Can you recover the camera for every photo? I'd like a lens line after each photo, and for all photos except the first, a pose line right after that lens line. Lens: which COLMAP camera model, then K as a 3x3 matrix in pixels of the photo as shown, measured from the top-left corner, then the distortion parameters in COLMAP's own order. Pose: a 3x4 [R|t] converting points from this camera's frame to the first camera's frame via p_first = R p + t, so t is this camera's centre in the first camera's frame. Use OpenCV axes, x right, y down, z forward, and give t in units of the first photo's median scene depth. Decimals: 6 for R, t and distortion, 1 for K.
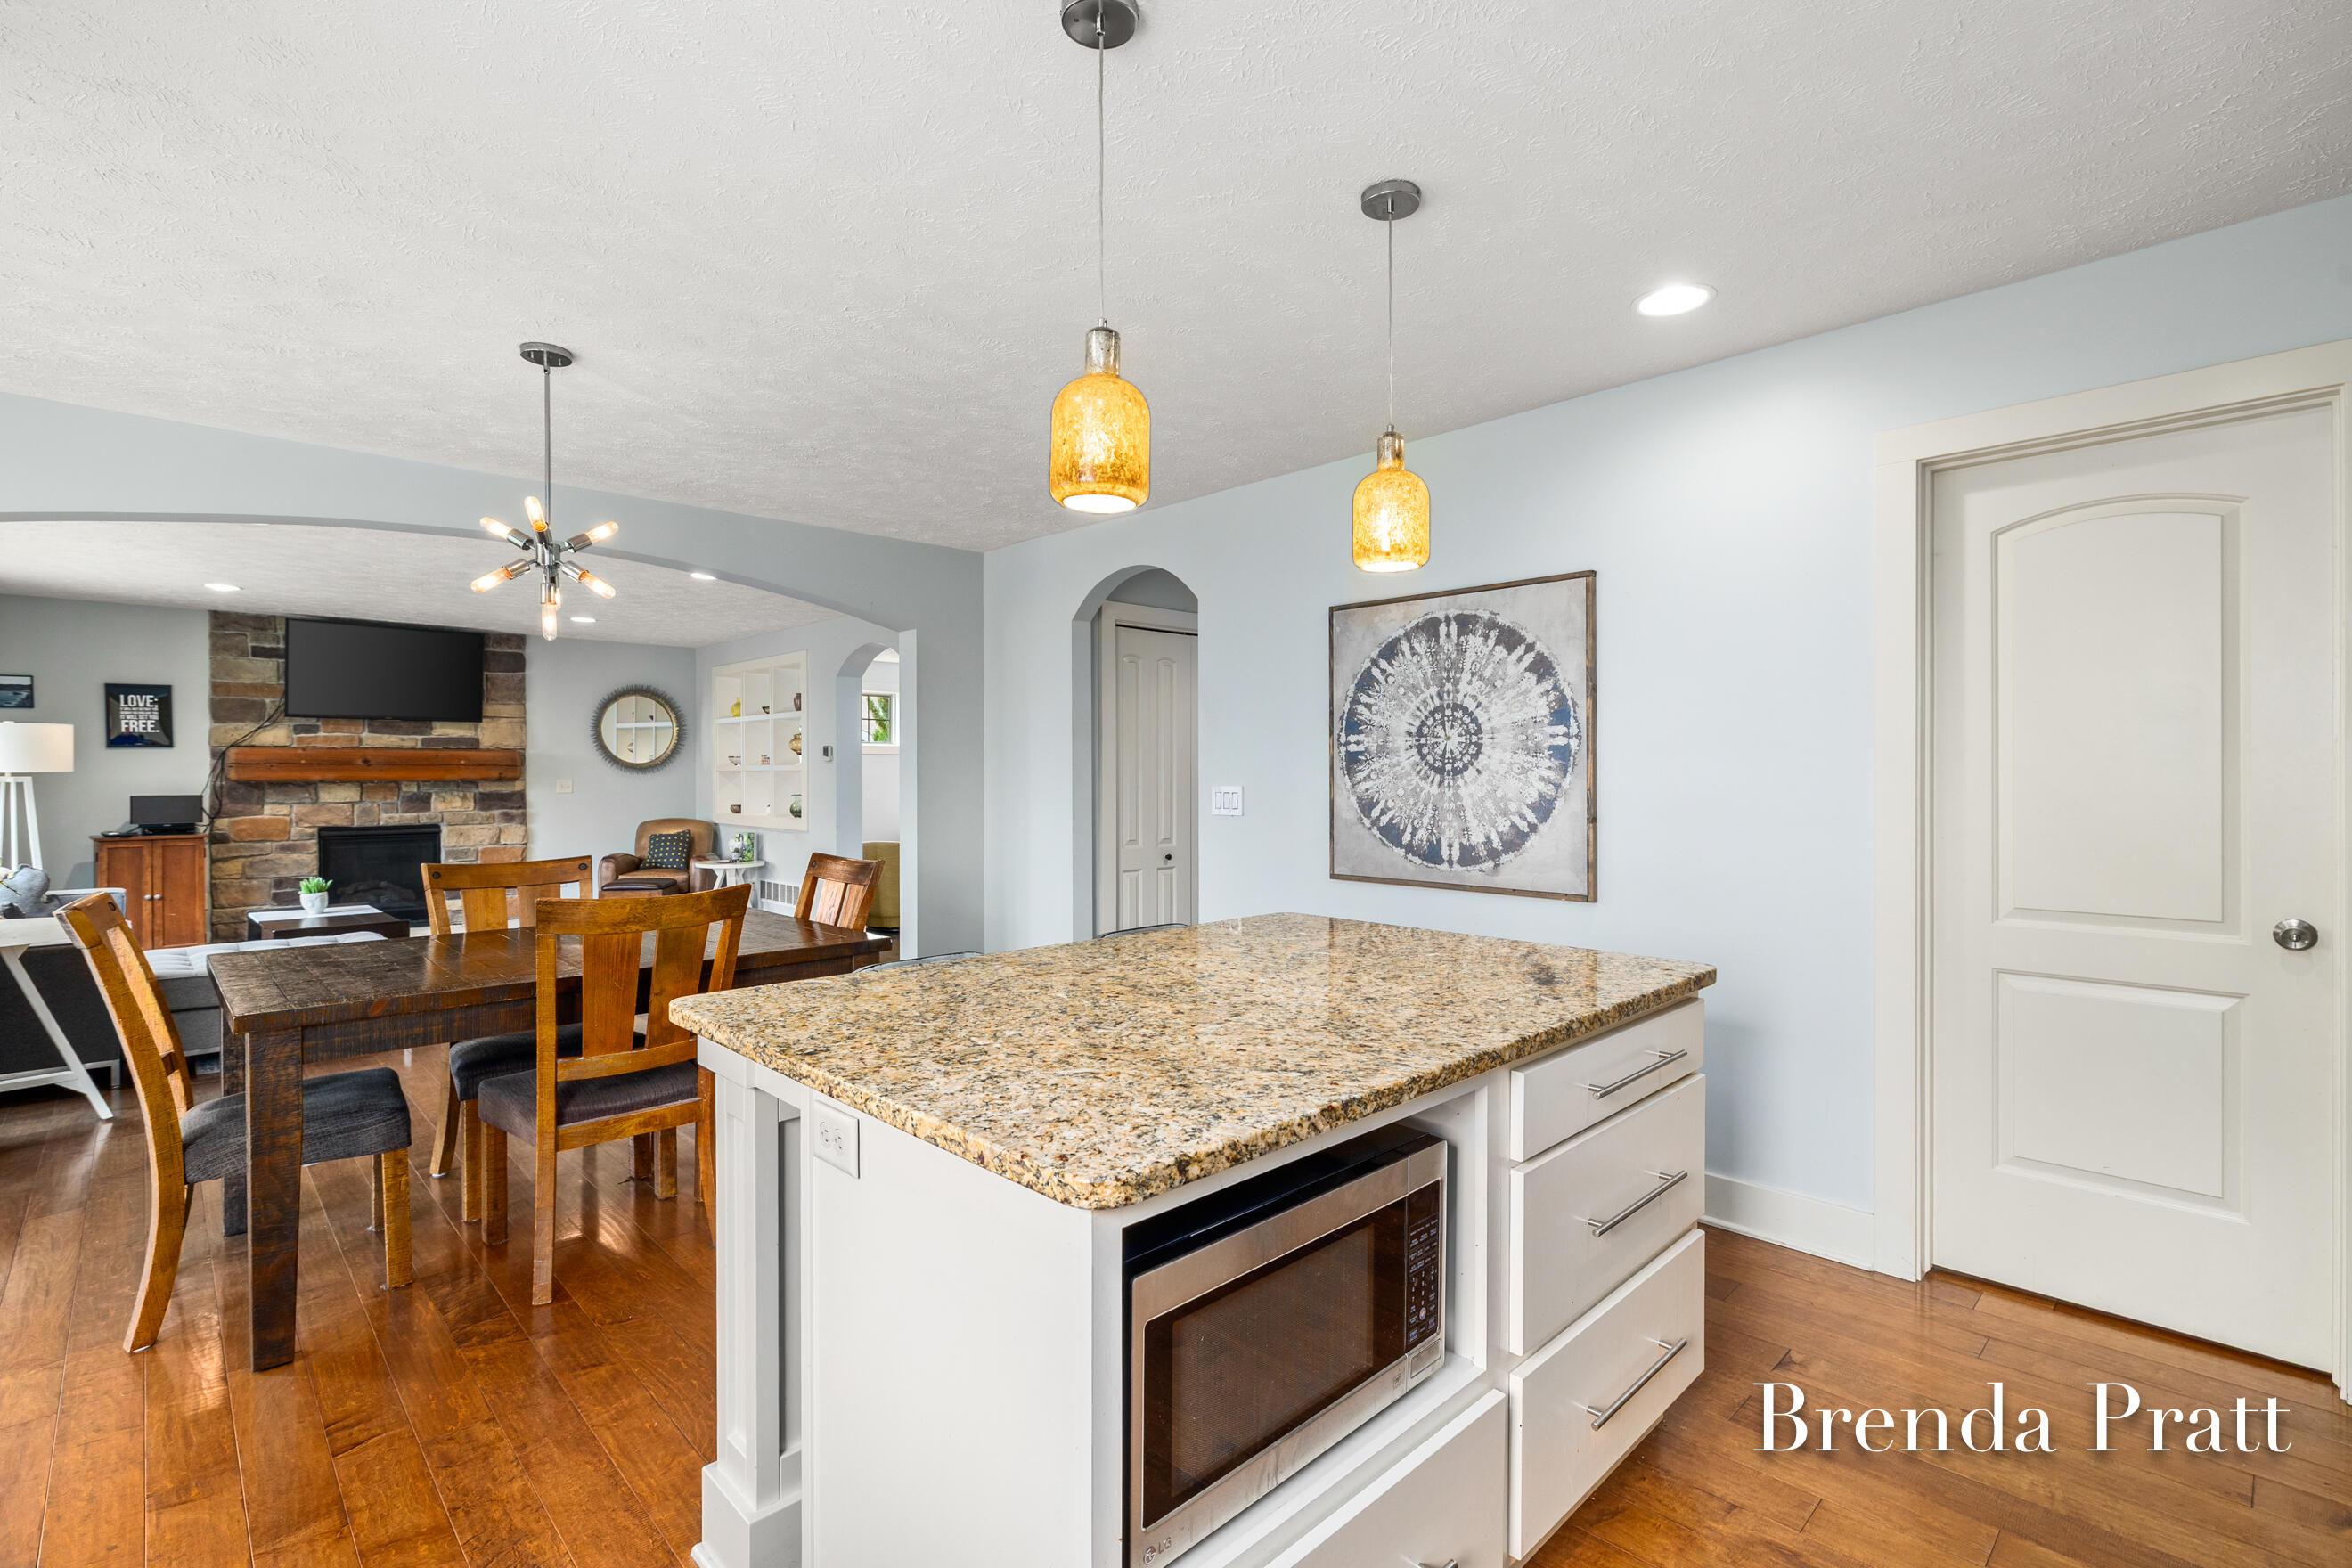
lens RADIAL K [[1074.4, 0, 1179.6], [0, 1074.4, 777.7], [0, 0, 1]] dist [0.002444, 0.000354]
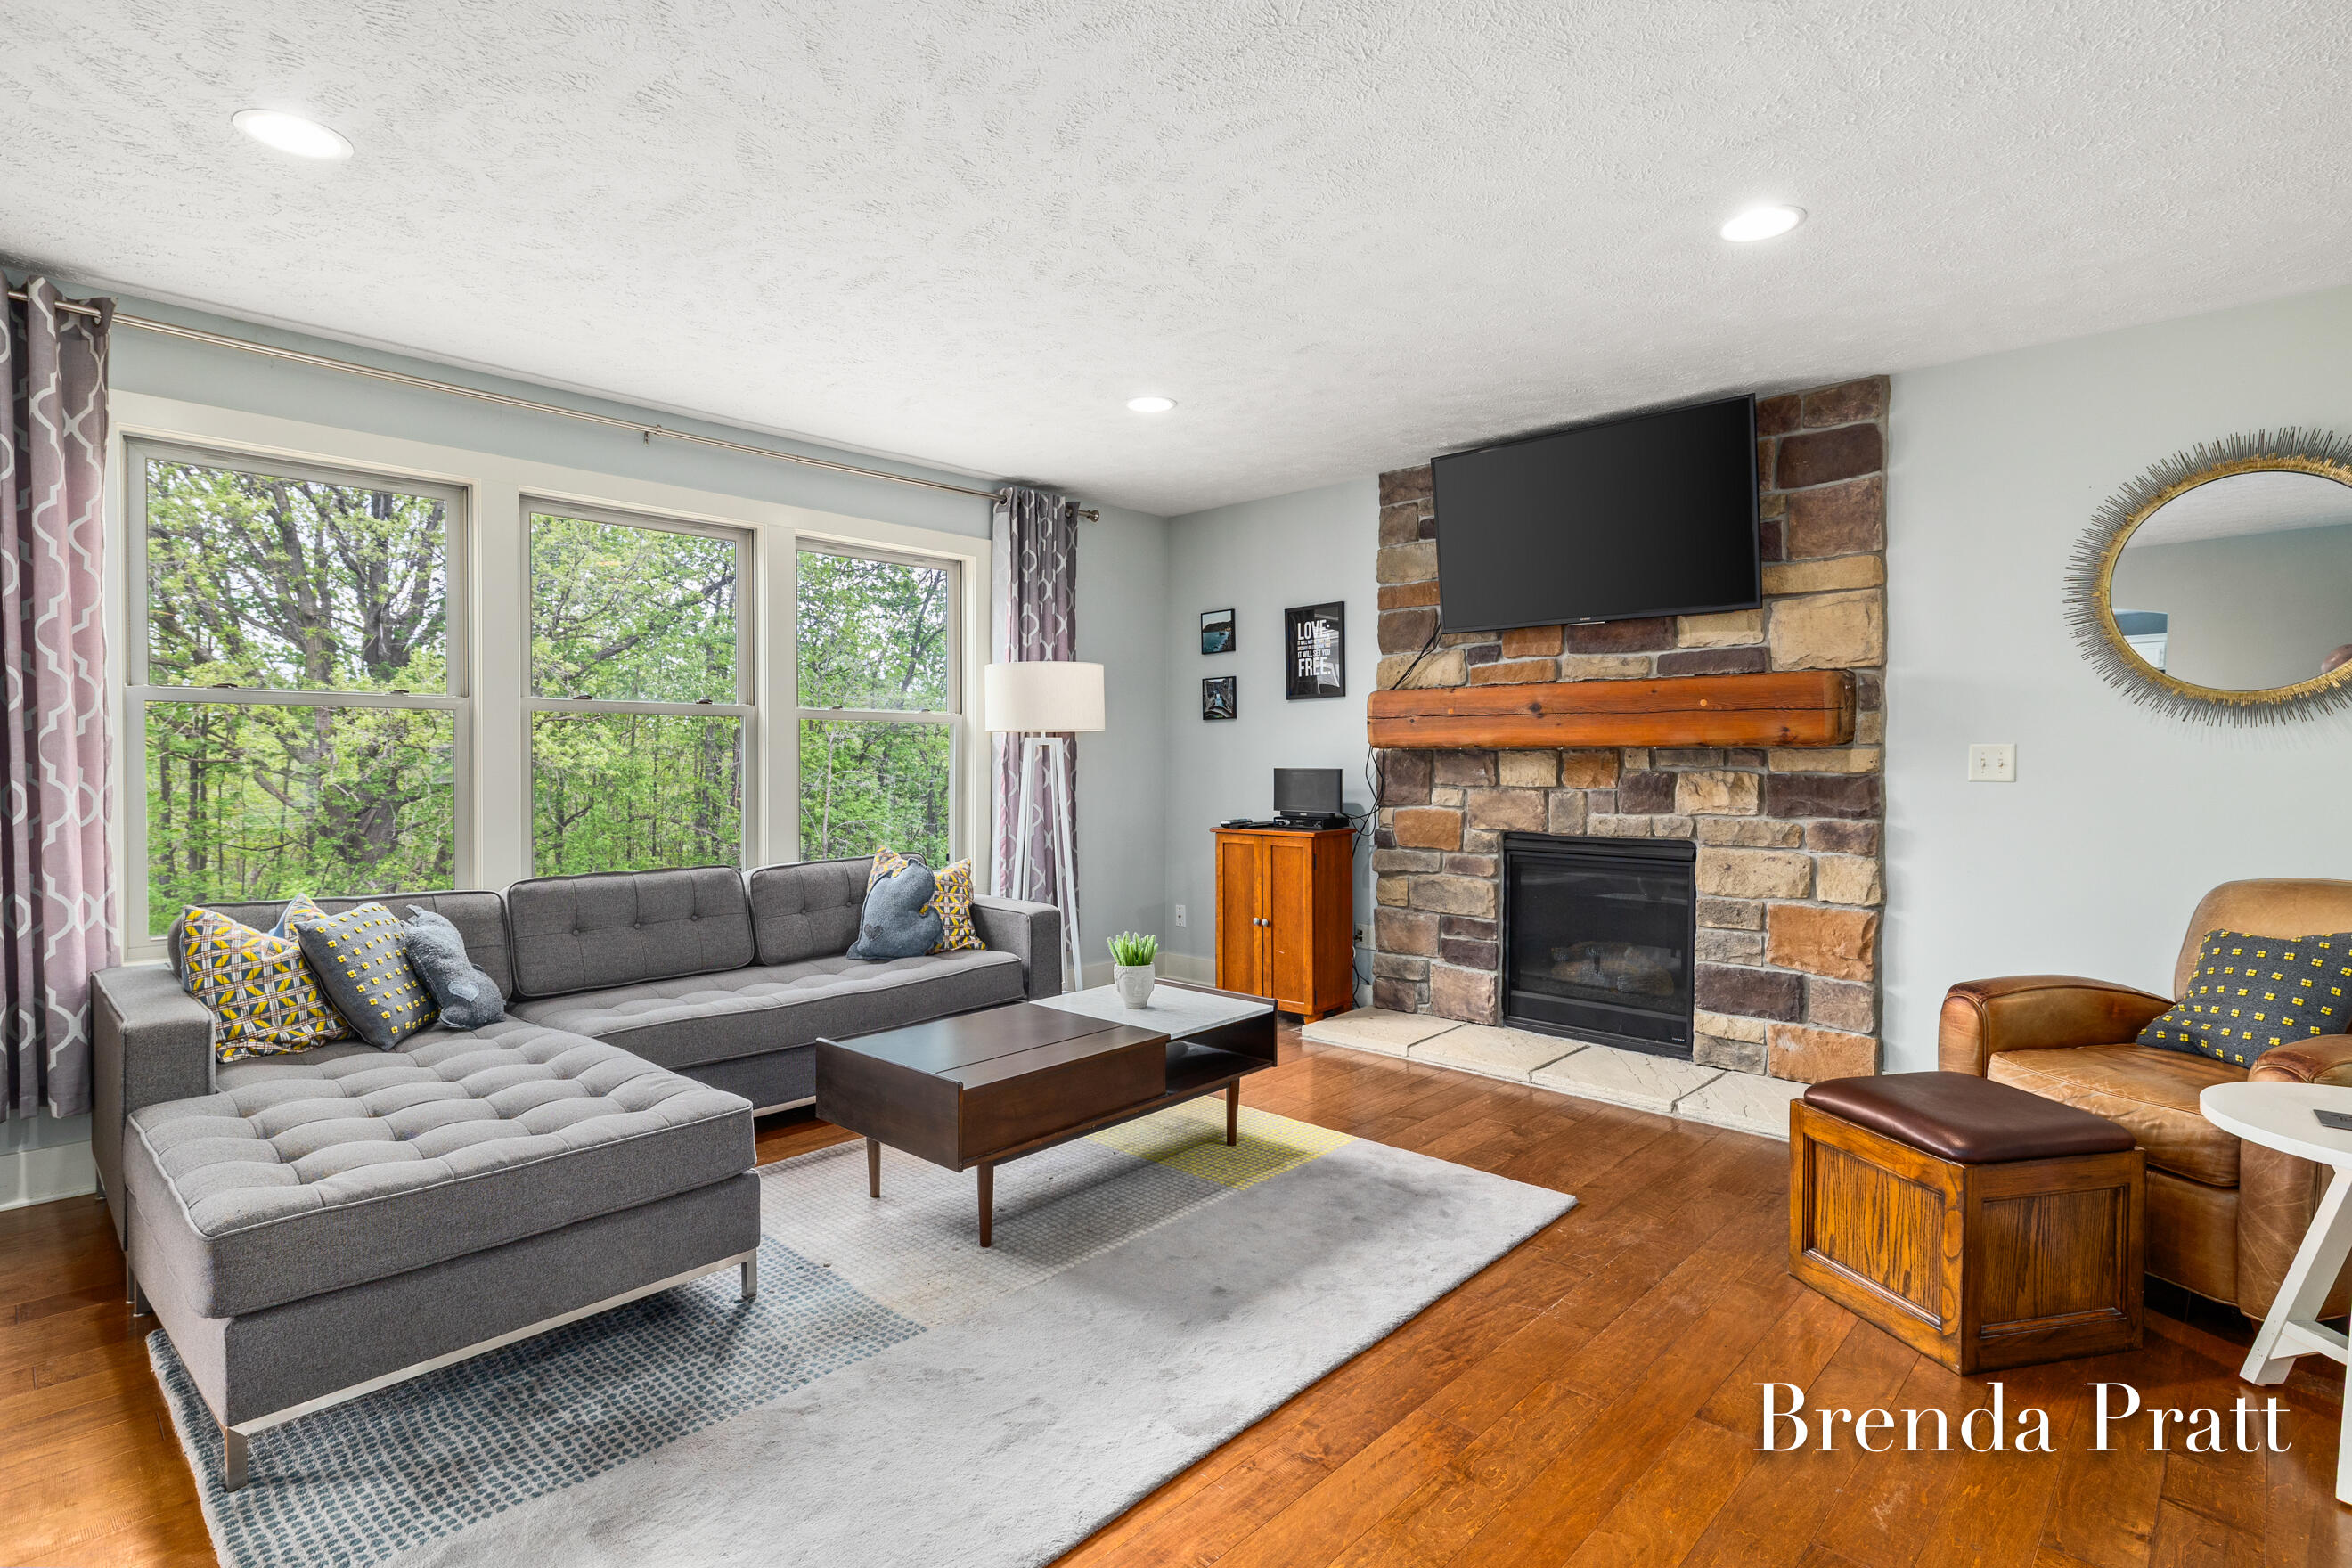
lens RADIAL K [[1135.1, 0, 1180.2], [0, 1135.1, 767.9], [0, 0, 1]] dist [-0.000079, -0.000006]
pose [[0.057816, 0.012568, -0.998248, -0.227241], [-0.004015, 0.999916, 0.012357, 0.006925], [0.998319, 0.003293, 0.057862, 0.782673]]
